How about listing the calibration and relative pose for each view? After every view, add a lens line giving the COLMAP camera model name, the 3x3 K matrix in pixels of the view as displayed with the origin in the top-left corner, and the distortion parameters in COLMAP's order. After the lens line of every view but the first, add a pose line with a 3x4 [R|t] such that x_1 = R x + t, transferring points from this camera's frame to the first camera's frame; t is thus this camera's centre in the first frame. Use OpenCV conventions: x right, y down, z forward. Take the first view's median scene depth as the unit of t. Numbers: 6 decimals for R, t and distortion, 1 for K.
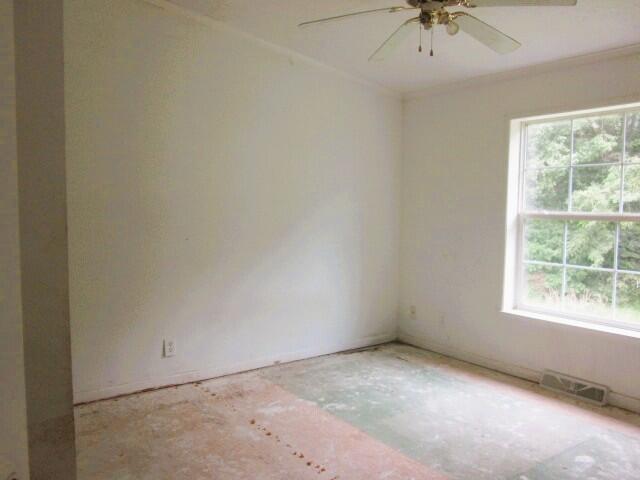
lens RADIAL K [[560.6, 0, 320.0], [0, 560.6, 240.0], [0, 0, 1]] dist [-0.002230, -0.001448]
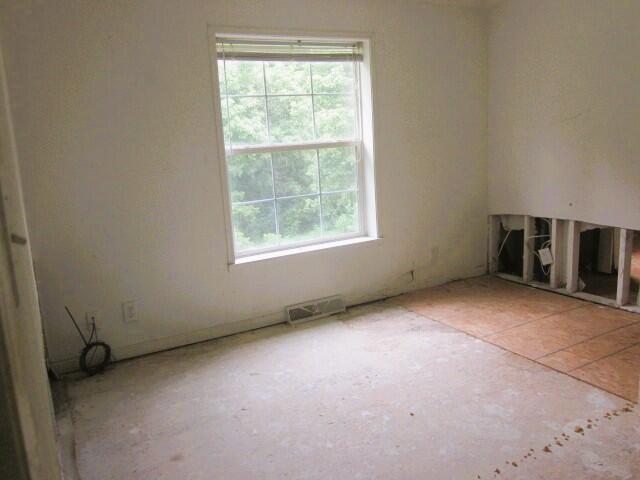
lens RADIAL K [[560.6, 0, 320.0], [0, 560.6, 240.0], [0, 0, 1]] dist [-0.002230, -0.001448]
pose [[0.115985, -0.204633, 0.971943, -0.511627], [0.134753, 0.972742, 0.188720, -0.058312], [-0.984068, 0.109084, 0.140398, 0.775773]]
